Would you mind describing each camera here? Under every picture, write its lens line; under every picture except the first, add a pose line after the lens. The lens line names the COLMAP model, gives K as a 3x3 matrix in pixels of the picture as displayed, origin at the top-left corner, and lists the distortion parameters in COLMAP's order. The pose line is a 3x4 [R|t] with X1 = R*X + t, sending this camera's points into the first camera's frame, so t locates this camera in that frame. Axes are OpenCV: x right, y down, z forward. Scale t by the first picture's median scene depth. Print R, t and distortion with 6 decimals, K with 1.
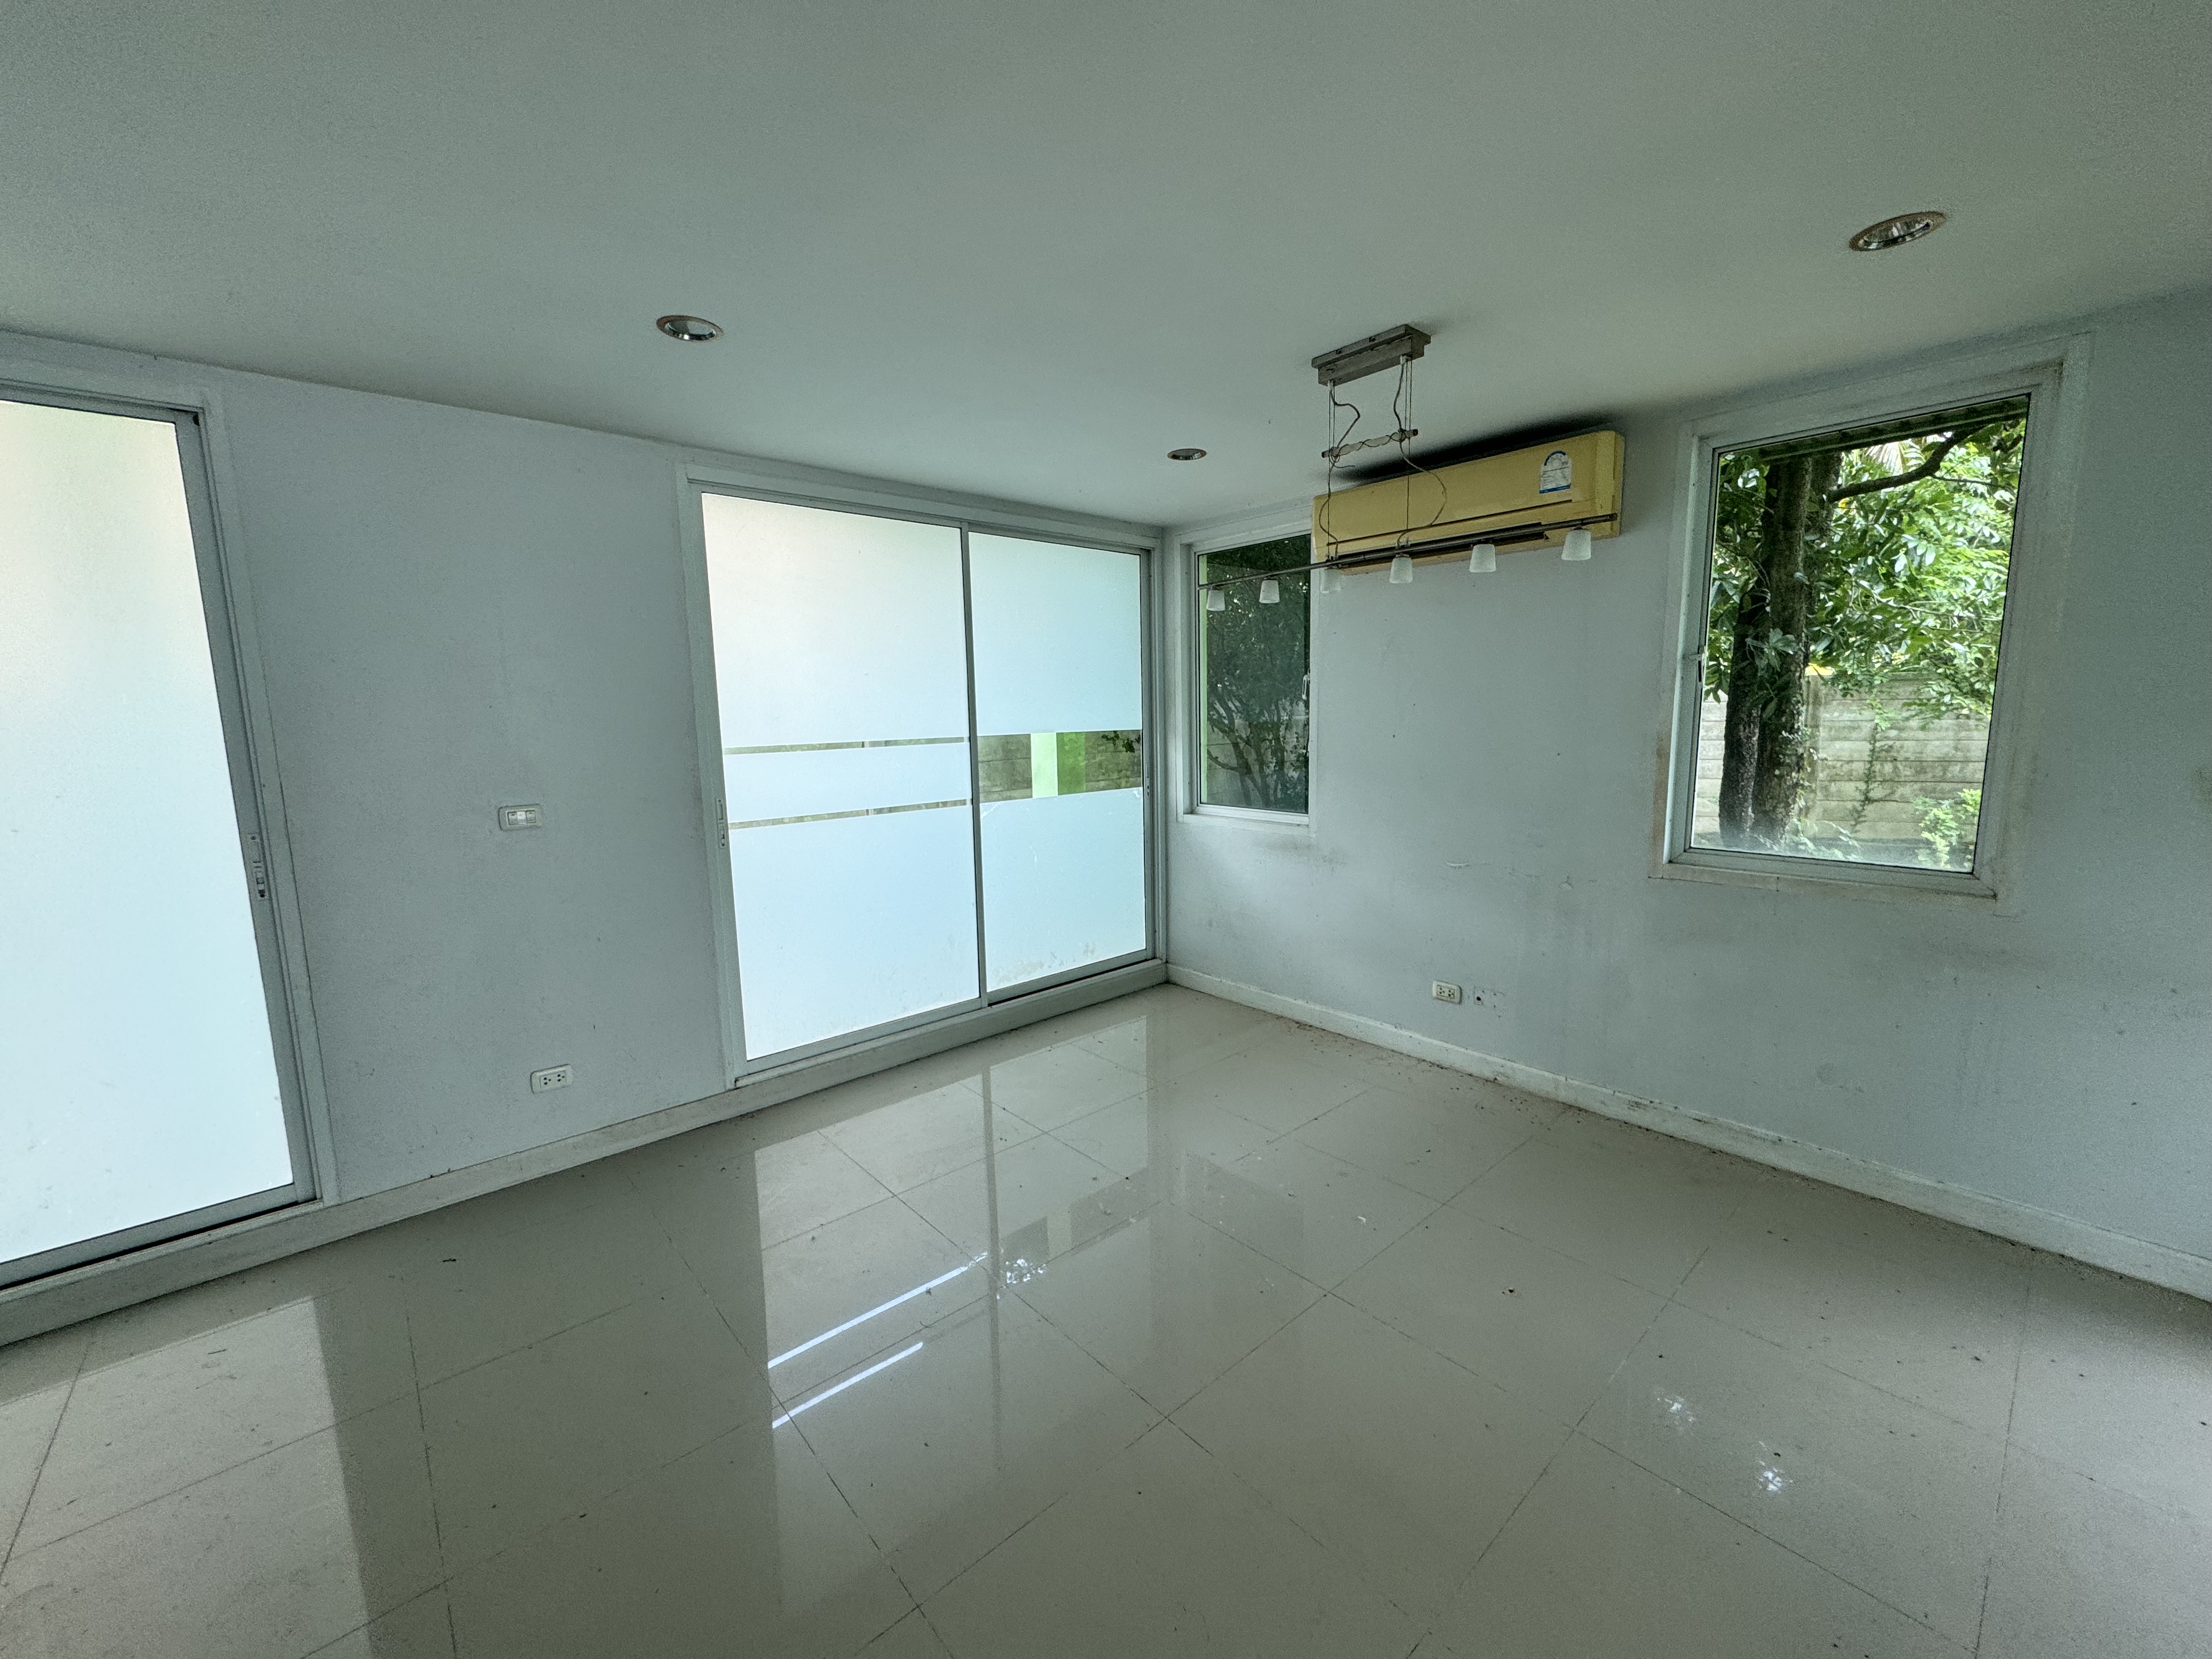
lens RADIAL K [[885.0, 0, 1106.4], [0, 885.0, 833.2], [0, 0, 1]] dist [0.004253, -0.000746]
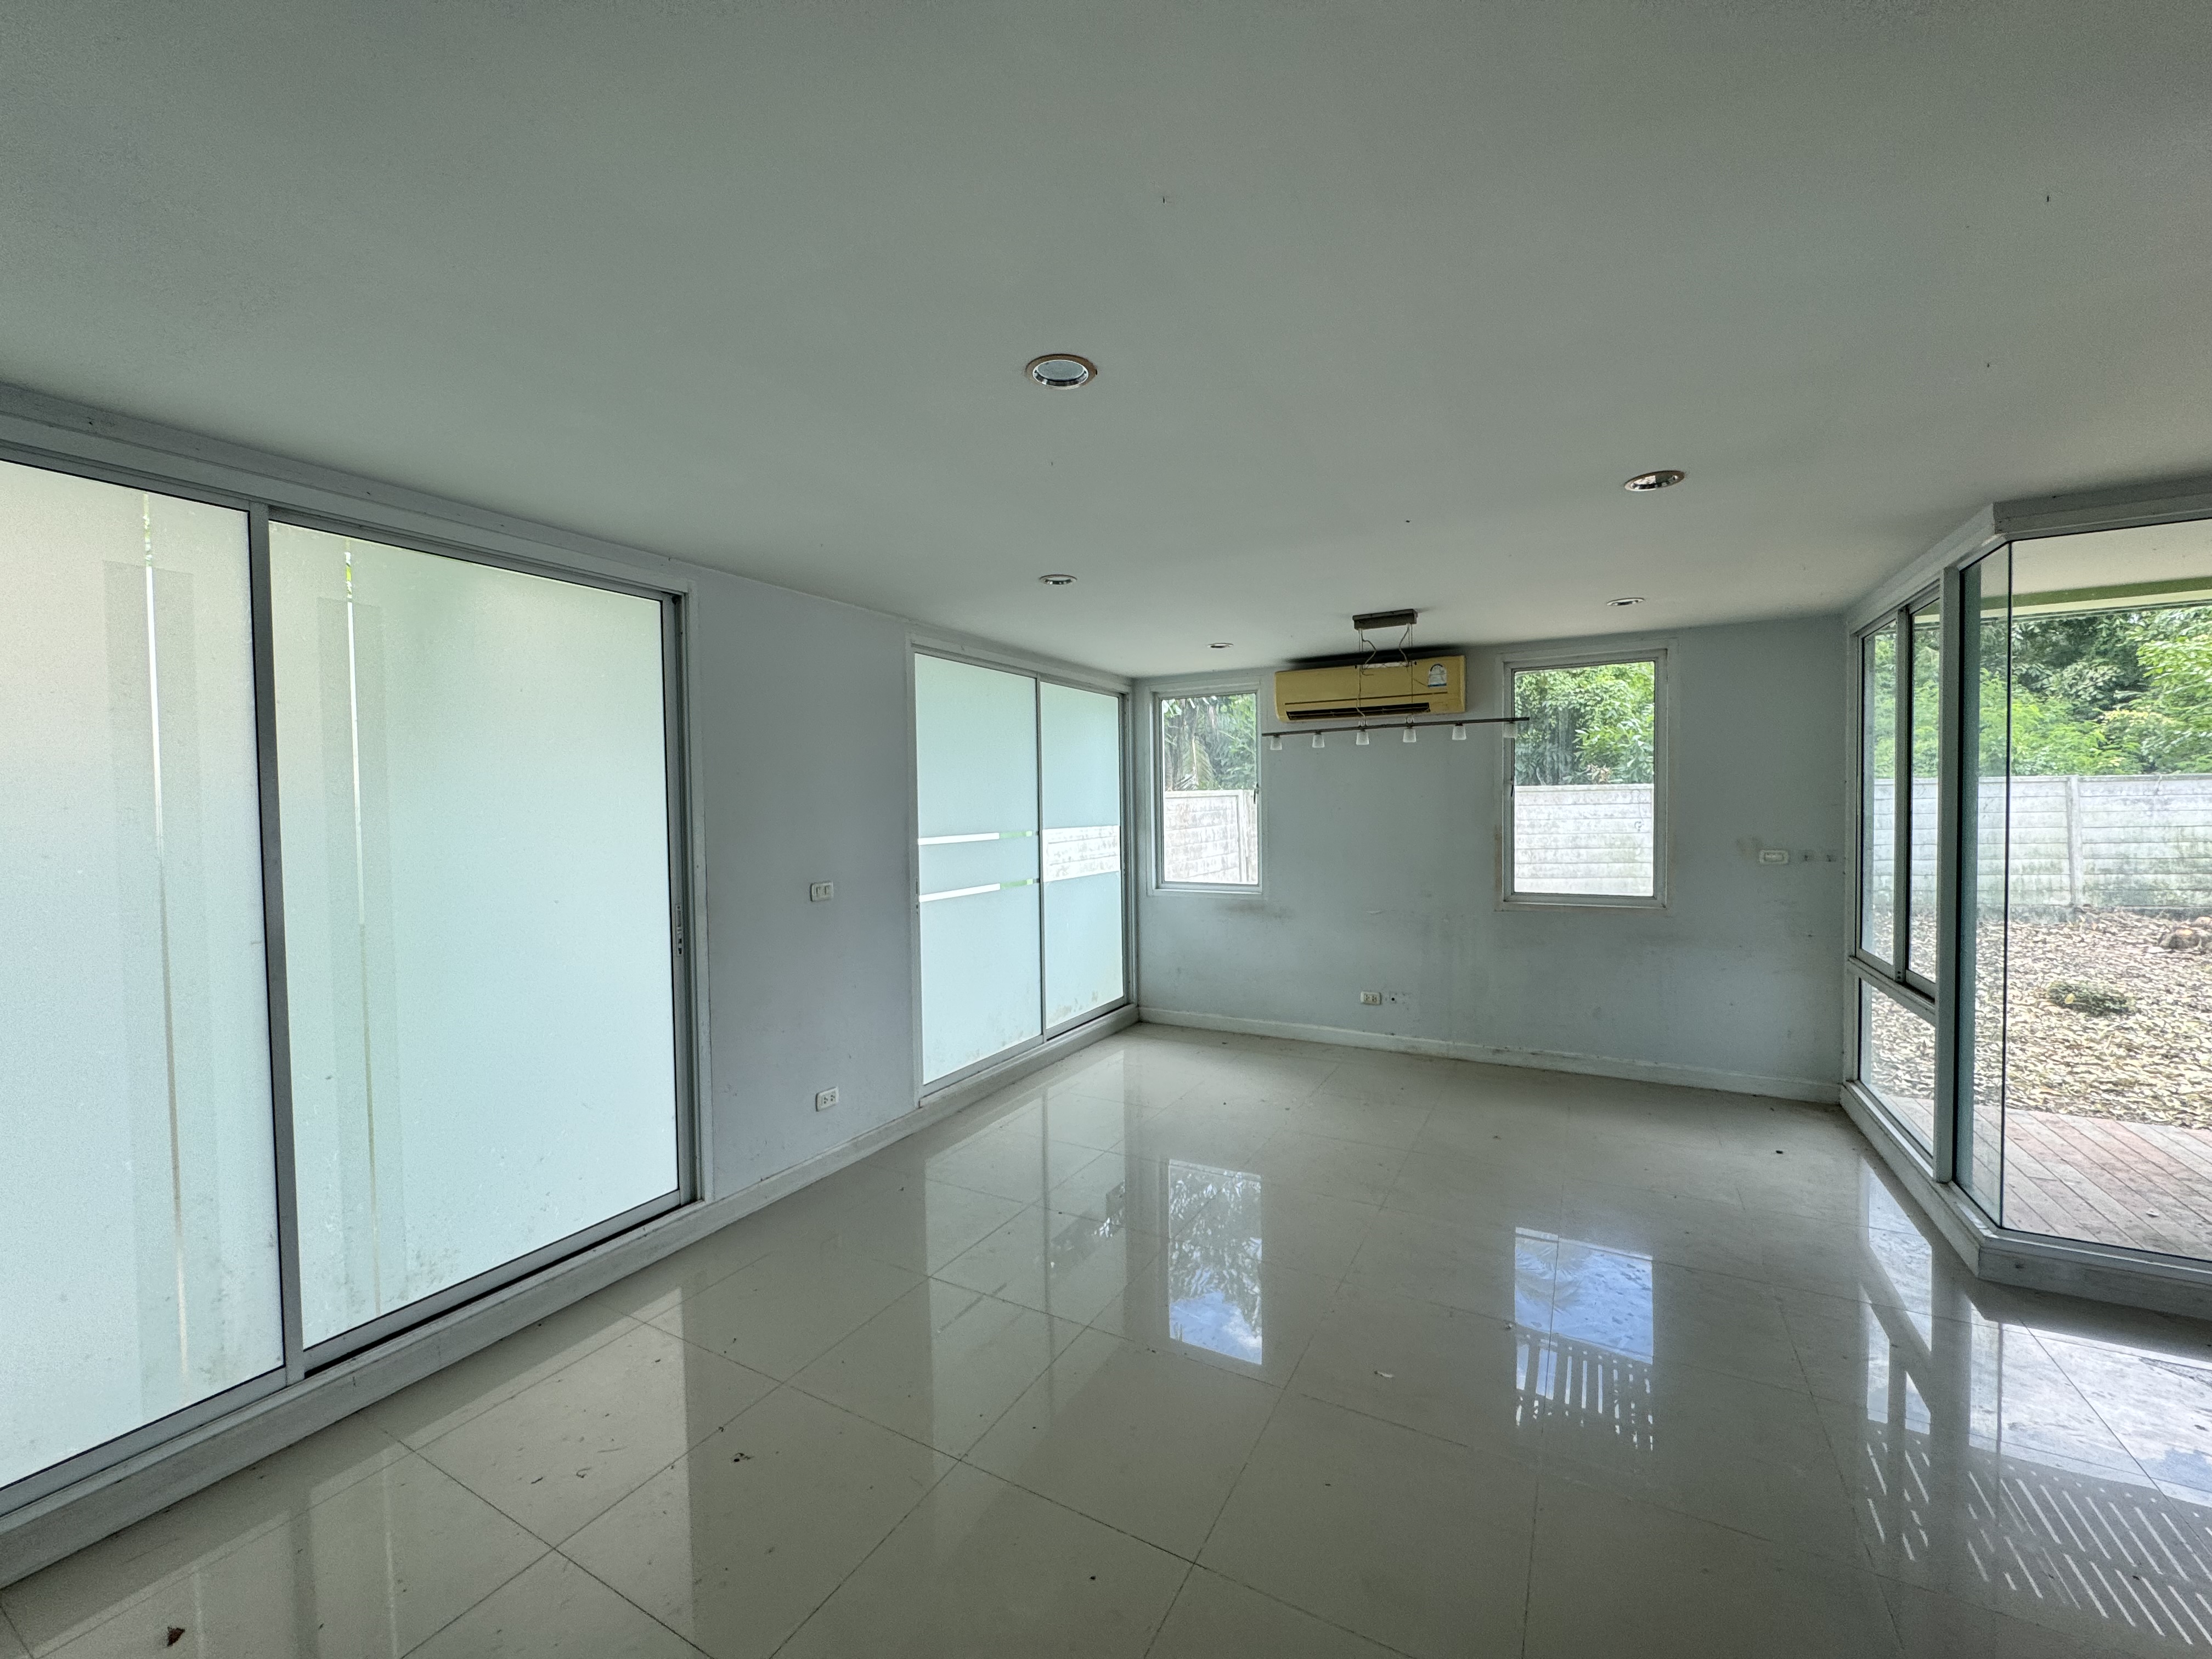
lens RADIAL K [[885.0, 0, 1105.9], [0, 885.0, 835.3], [0, 0, 1]] dist [0.004253, -0.000746]
pose [[0.942429, -0.006568, 0.334341, -0.594305], [0.043924, 0.993576, -0.104293, 0.046326], [-0.331508, 0.112975, 0.936664, -0.319861]]
